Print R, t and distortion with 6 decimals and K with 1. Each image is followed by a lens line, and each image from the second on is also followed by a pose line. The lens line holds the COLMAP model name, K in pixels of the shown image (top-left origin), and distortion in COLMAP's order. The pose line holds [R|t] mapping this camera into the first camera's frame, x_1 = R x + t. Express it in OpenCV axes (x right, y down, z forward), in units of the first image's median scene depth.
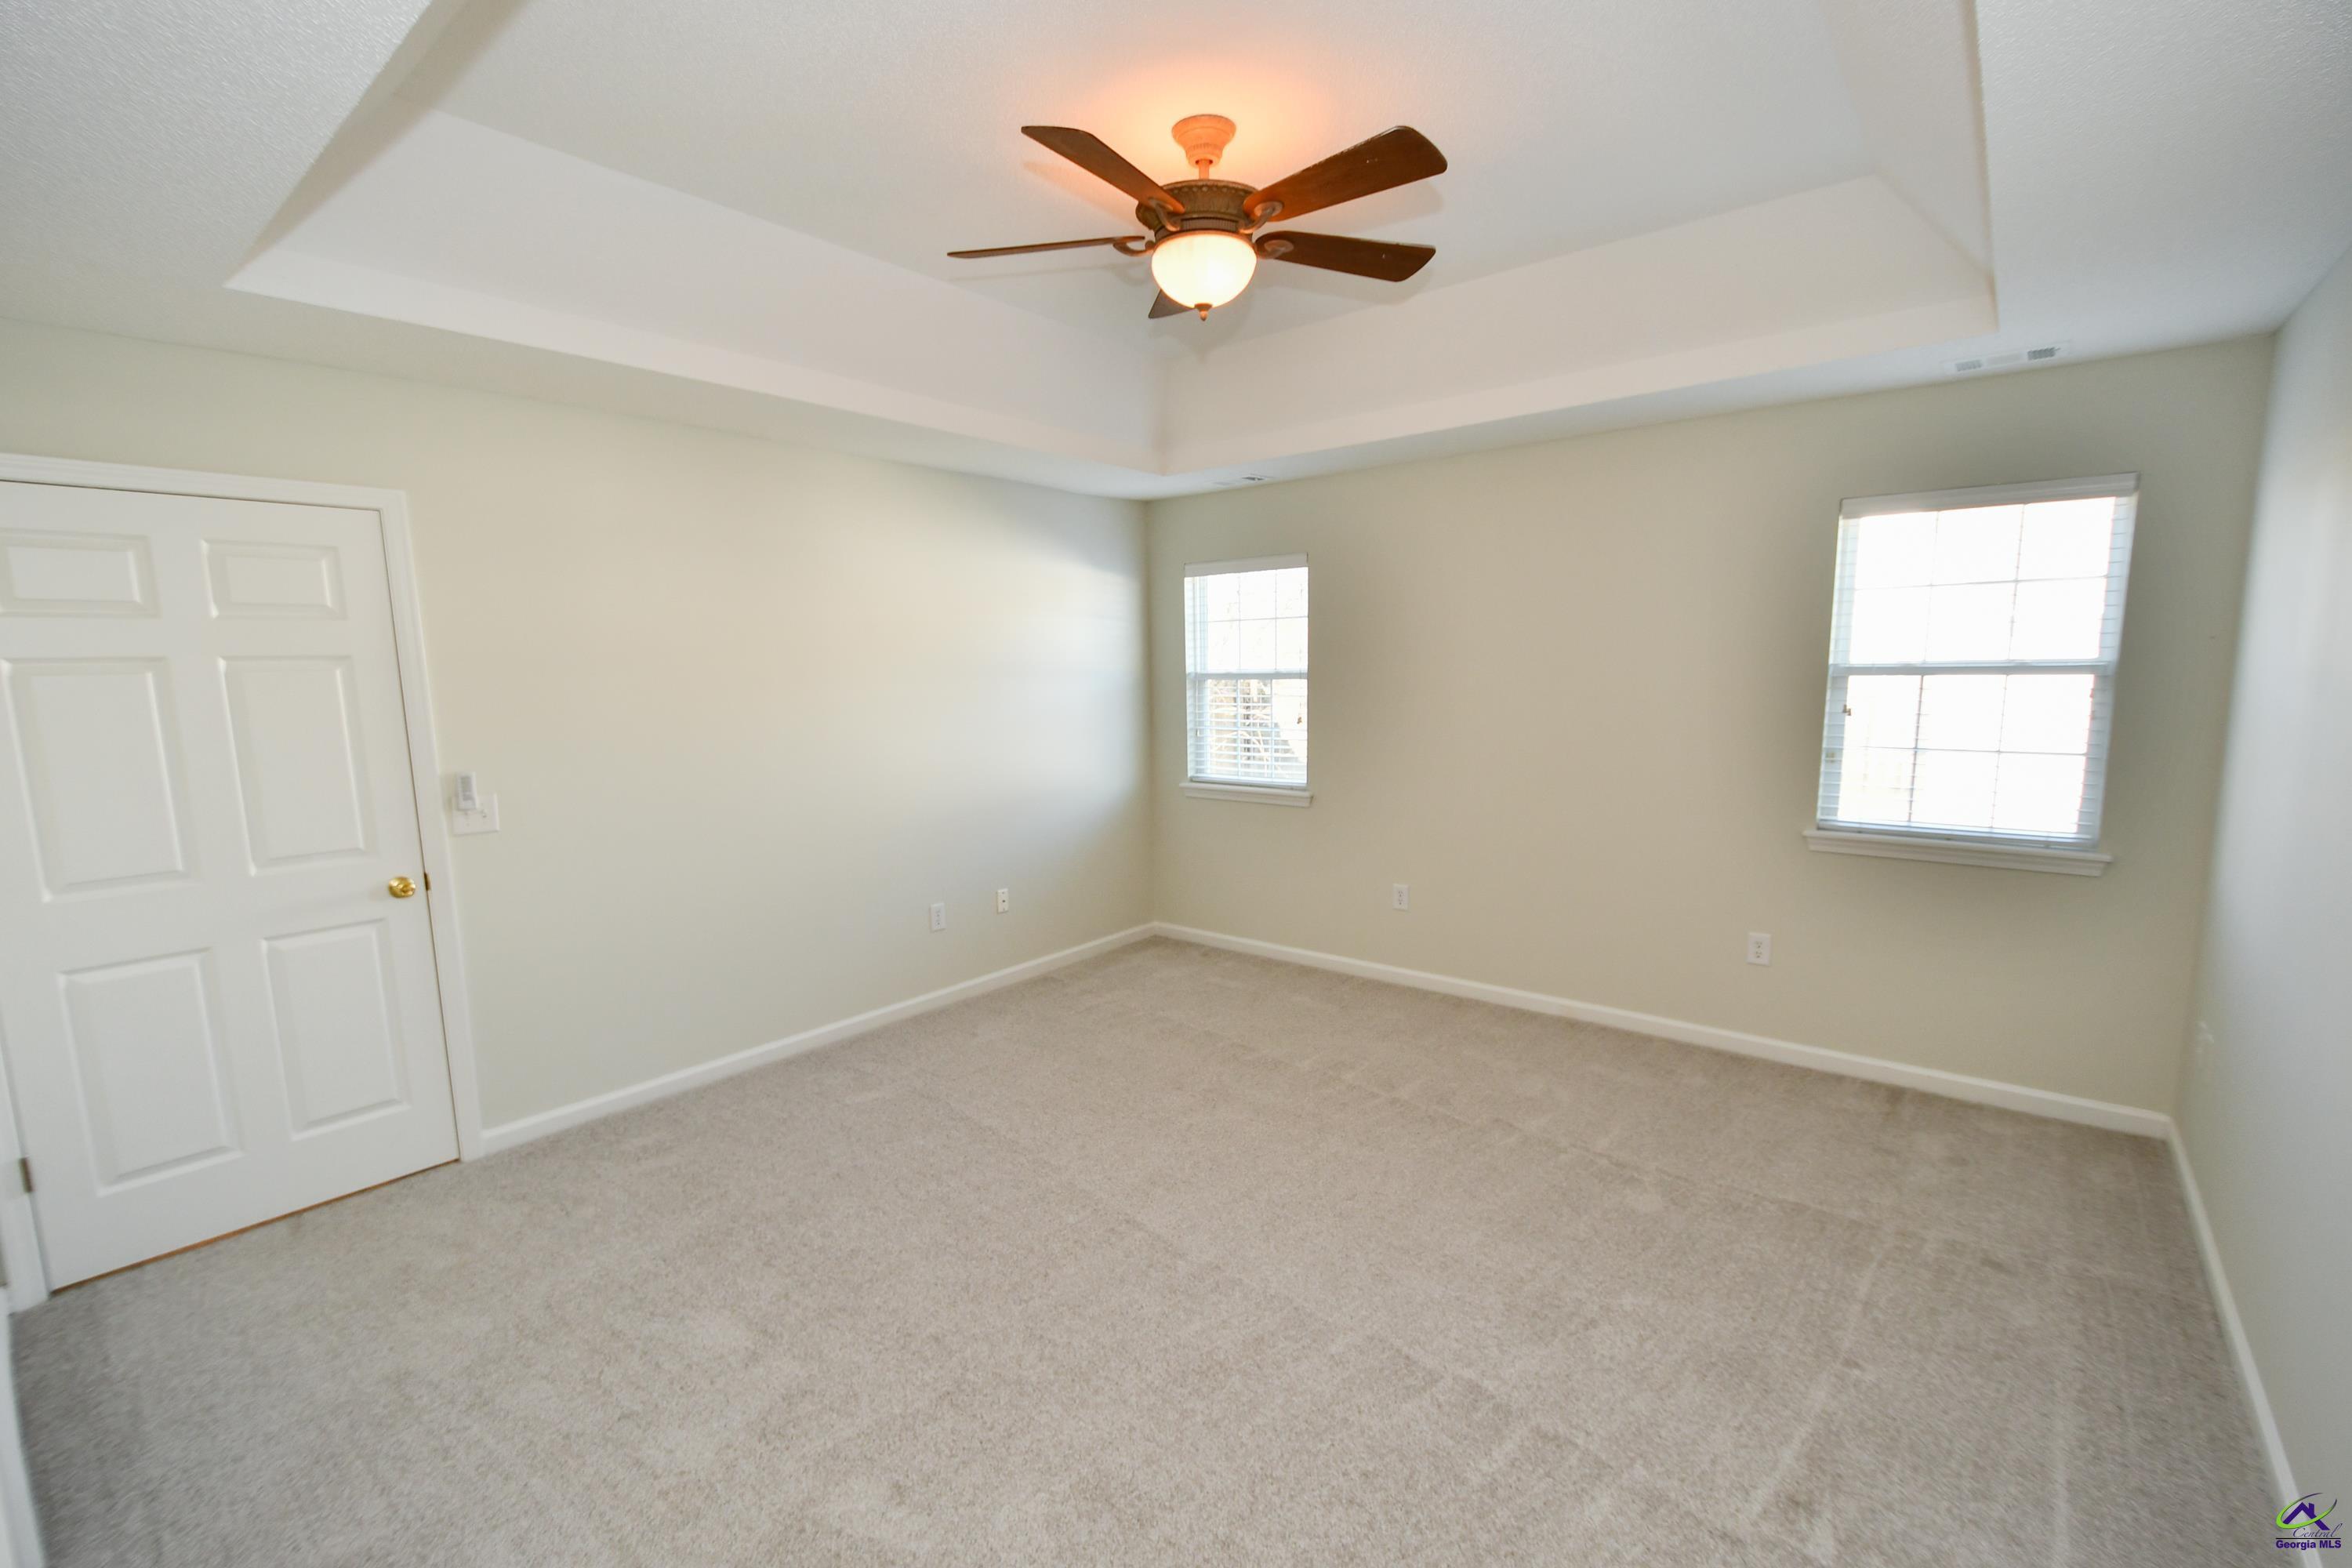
lens RADIAL K [[1030.4, 0, 1159.1], [0, 1030.4, 812.1], [0, 0, 1]] dist [0.009438, -0.010692]
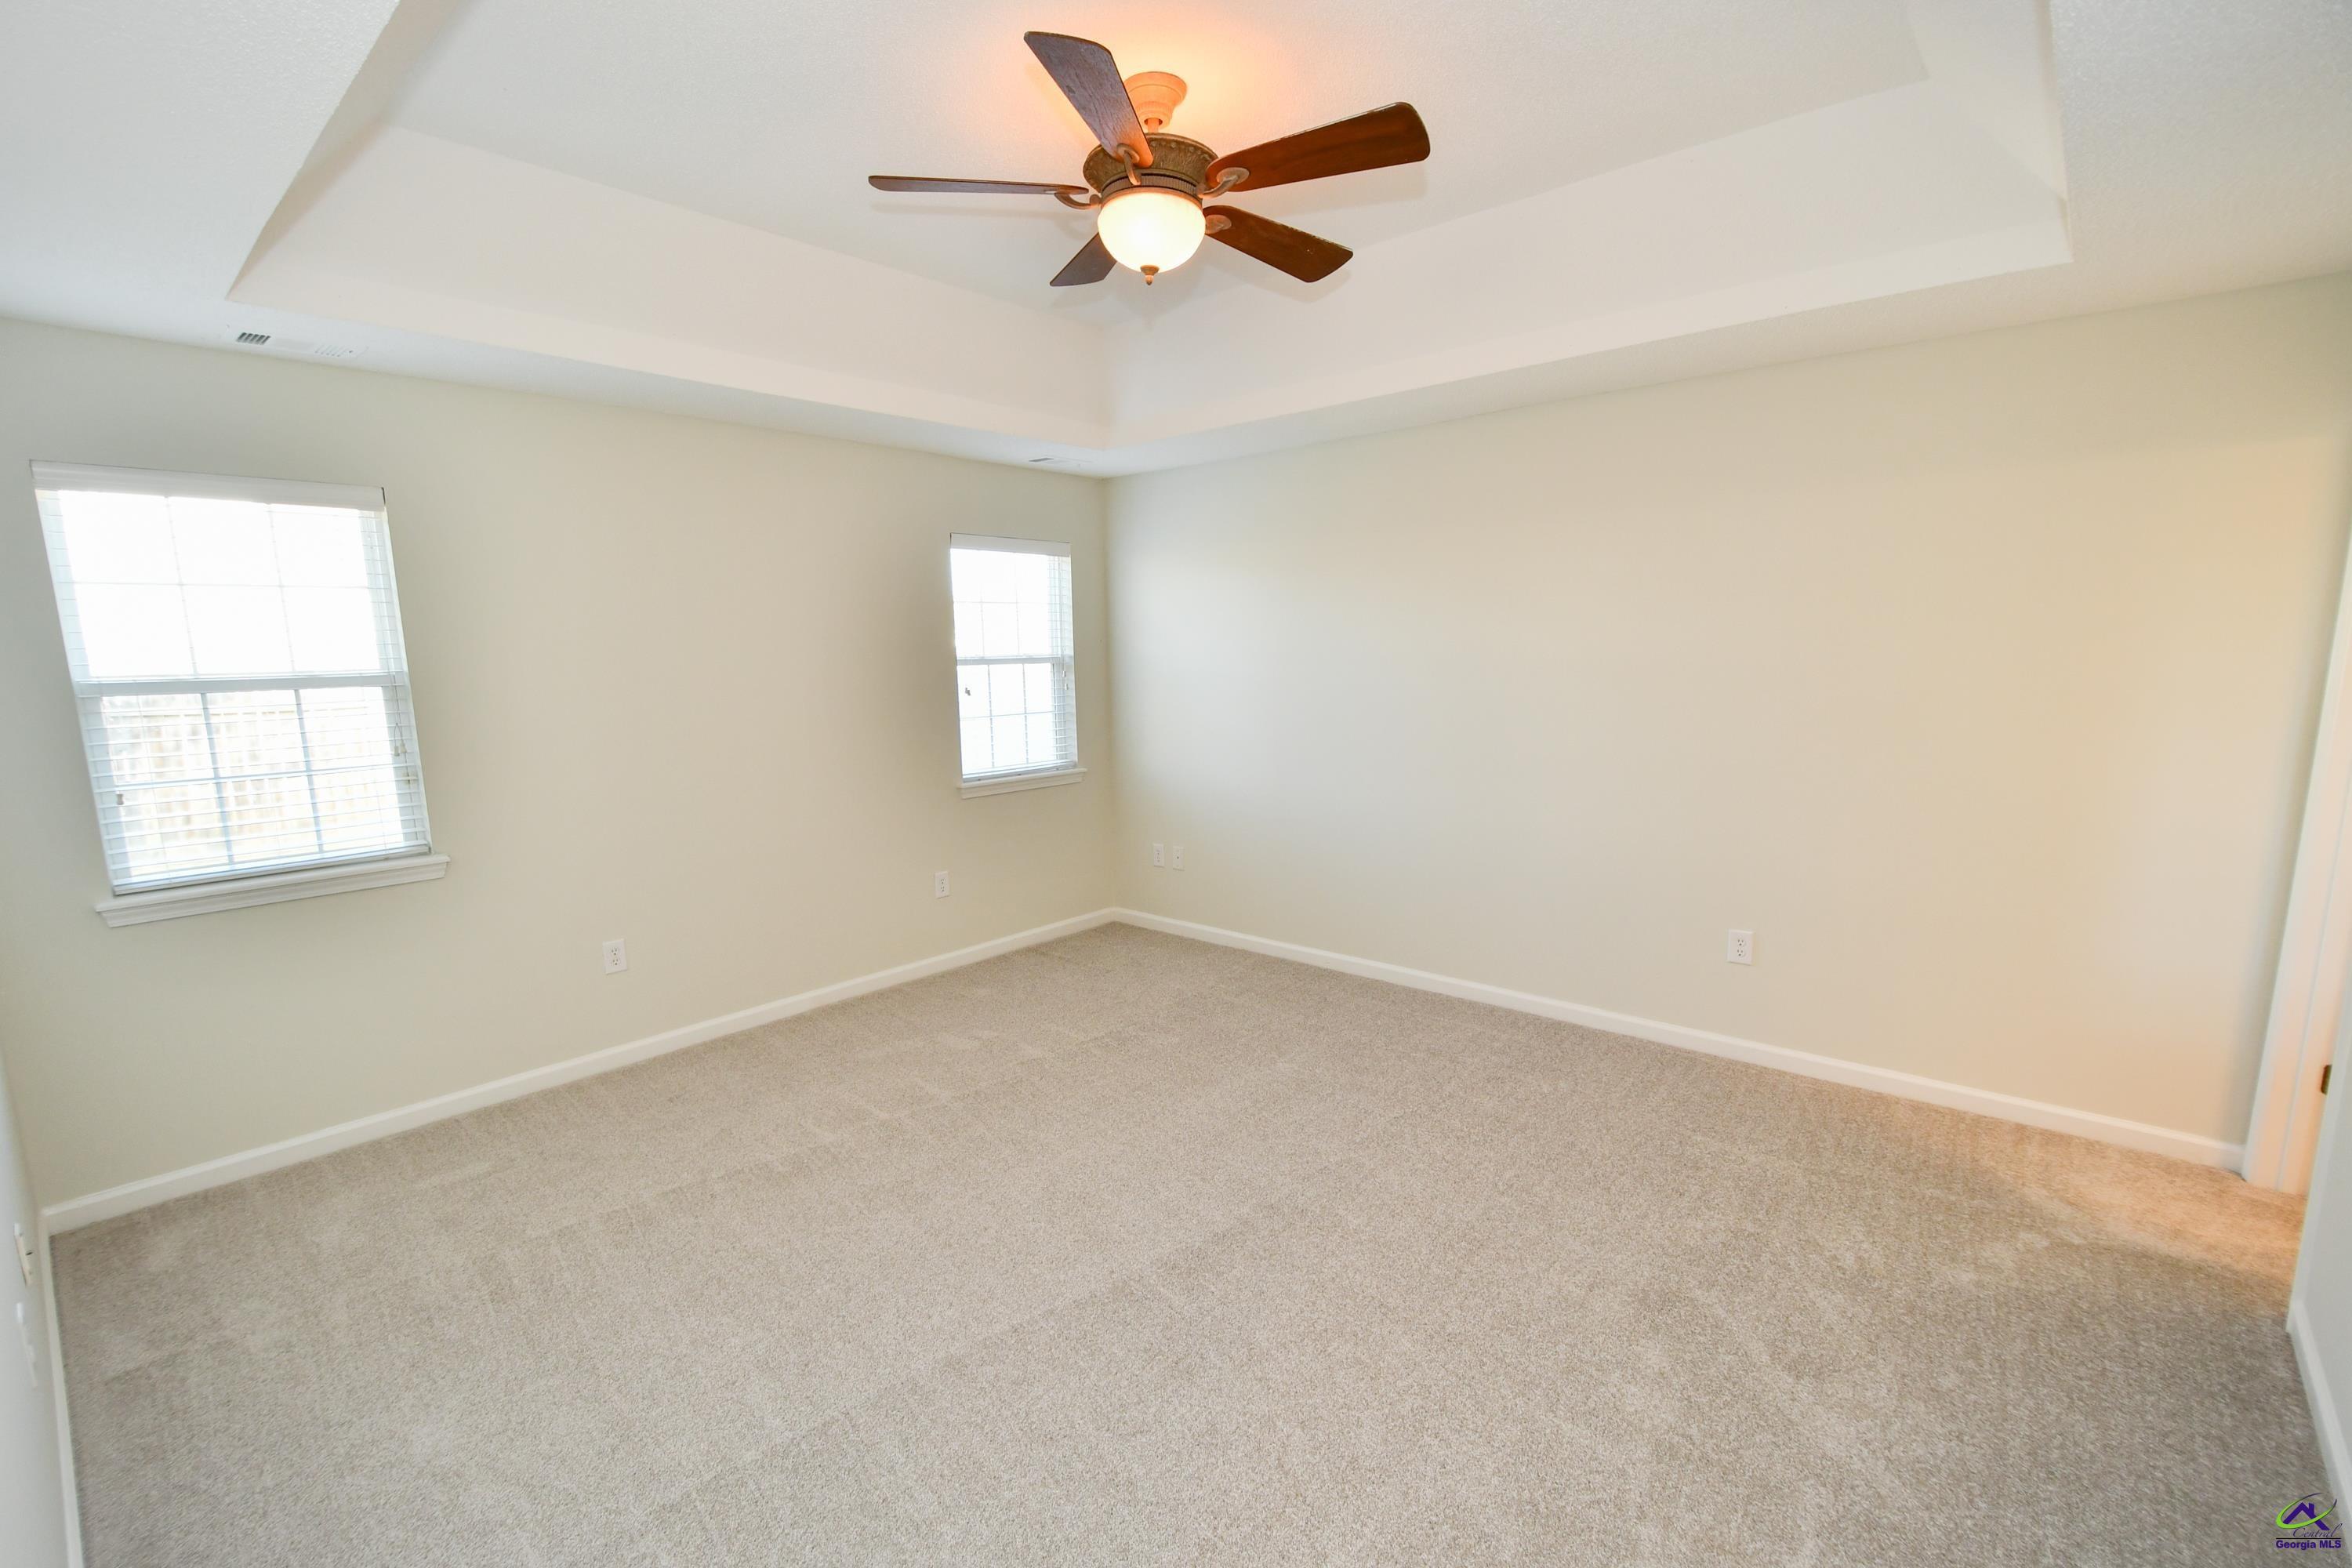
lens RADIAL K [[1030.4, 0, 1159.1], [0, 1030.4, 812.1], [0, 0, 1]] dist [0.009438, -0.010692]
pose [[0.030000, -0.141643, 0.989463, -0.701160], [0.159982, 0.977827, 0.135127, -0.088820], [-0.986664, 0.154243, 0.051995, 0.723732]]
